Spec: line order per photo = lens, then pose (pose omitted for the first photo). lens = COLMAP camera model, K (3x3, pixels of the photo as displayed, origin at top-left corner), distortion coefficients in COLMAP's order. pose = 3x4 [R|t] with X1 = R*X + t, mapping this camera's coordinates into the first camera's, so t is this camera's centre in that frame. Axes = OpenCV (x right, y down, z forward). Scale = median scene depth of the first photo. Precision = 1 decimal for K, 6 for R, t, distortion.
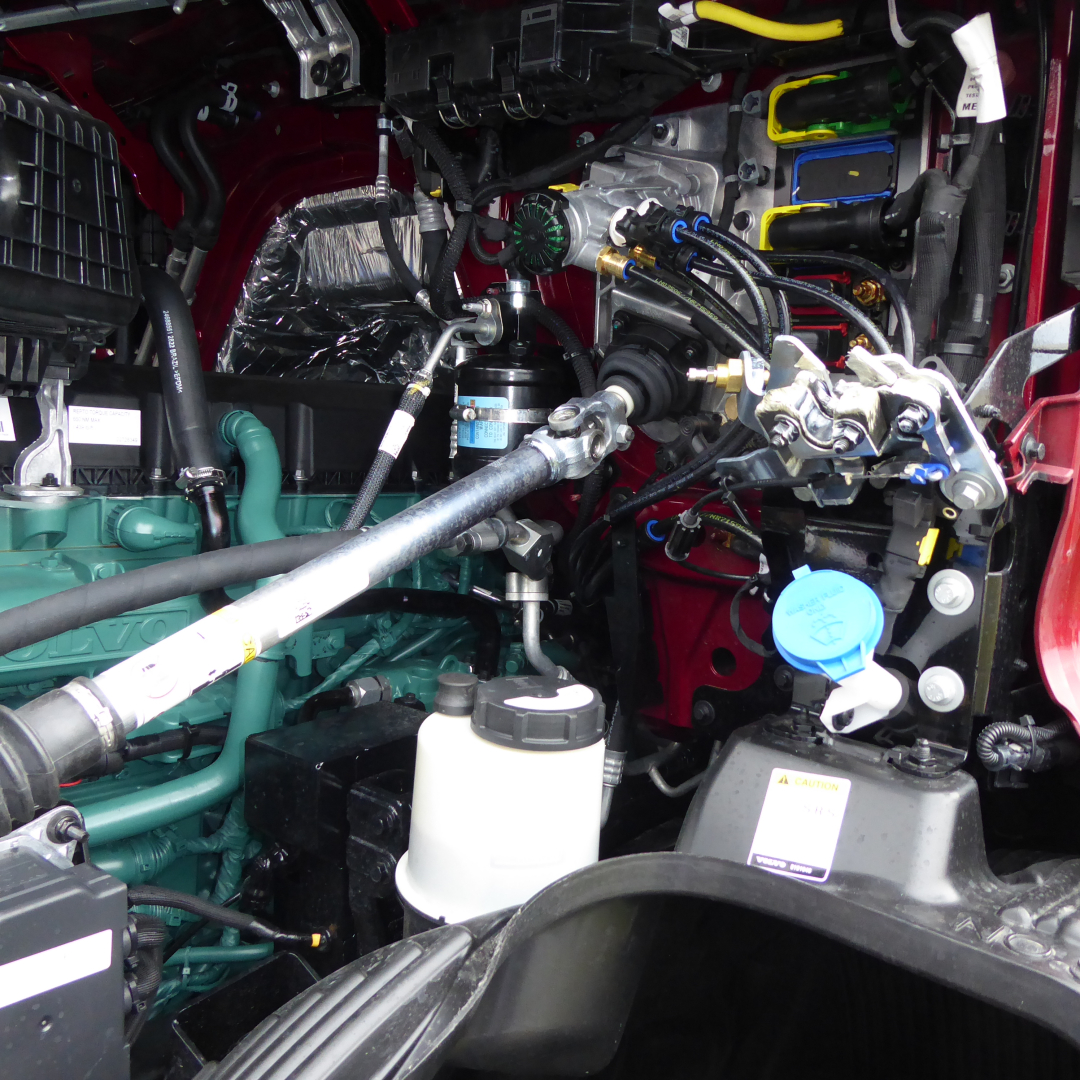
lens RADIAL K [[1070.8, 0, 540.0], [0, 1070.8, 540.0], [0, 0, 1]] dist [0.003581, -0.021193]
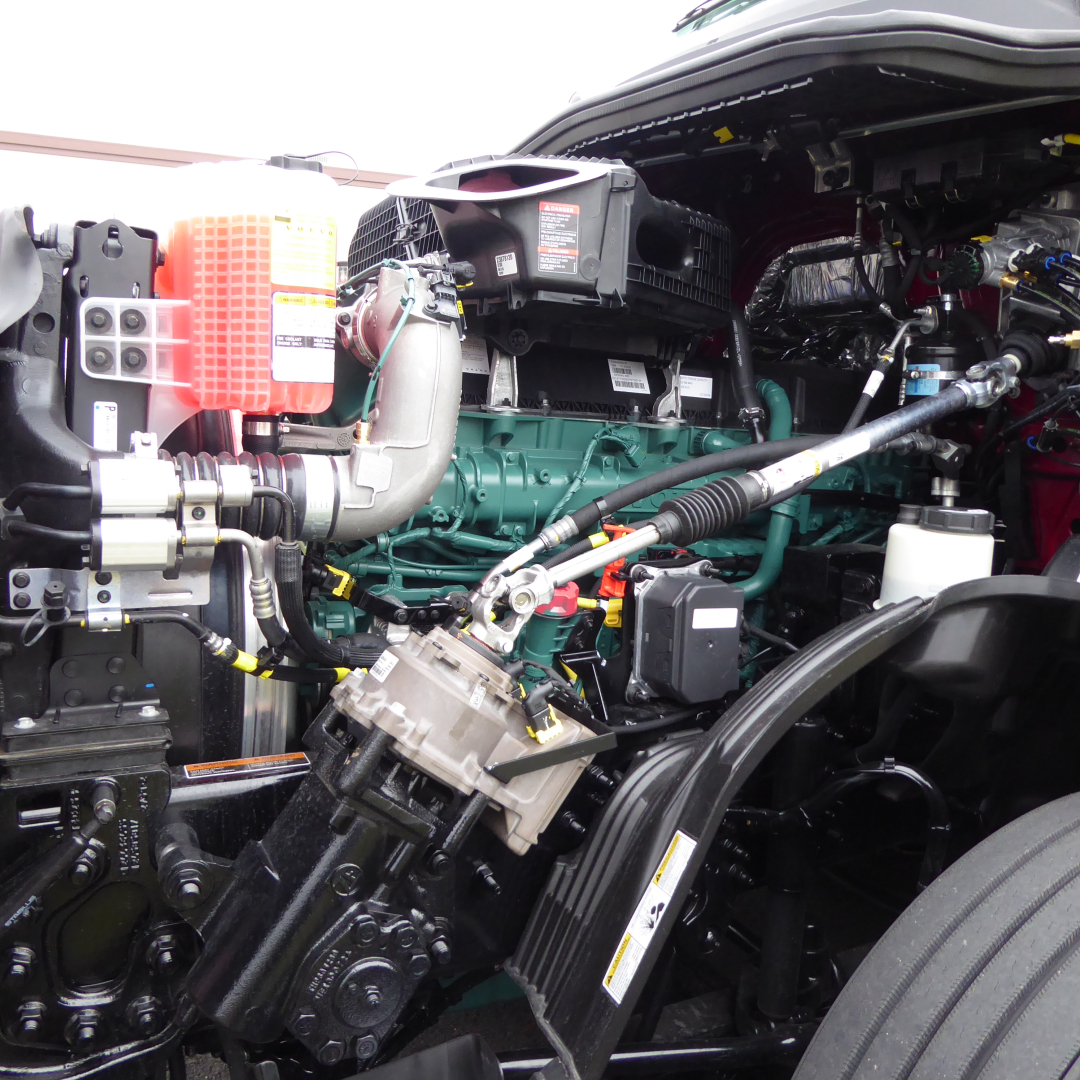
lens RADIAL K [[1070.8, 0, 540.0], [0, 1070.8, 540.0], [0, 0, 1]] dist [0.003581, -0.021193]
pose [[0.937484, 0.035529, -0.346209, -0.027093], [-0.042334, 0.999030, -0.012111, 0.190767], [0.345443, 0.026010, 0.938079, -0.788696]]
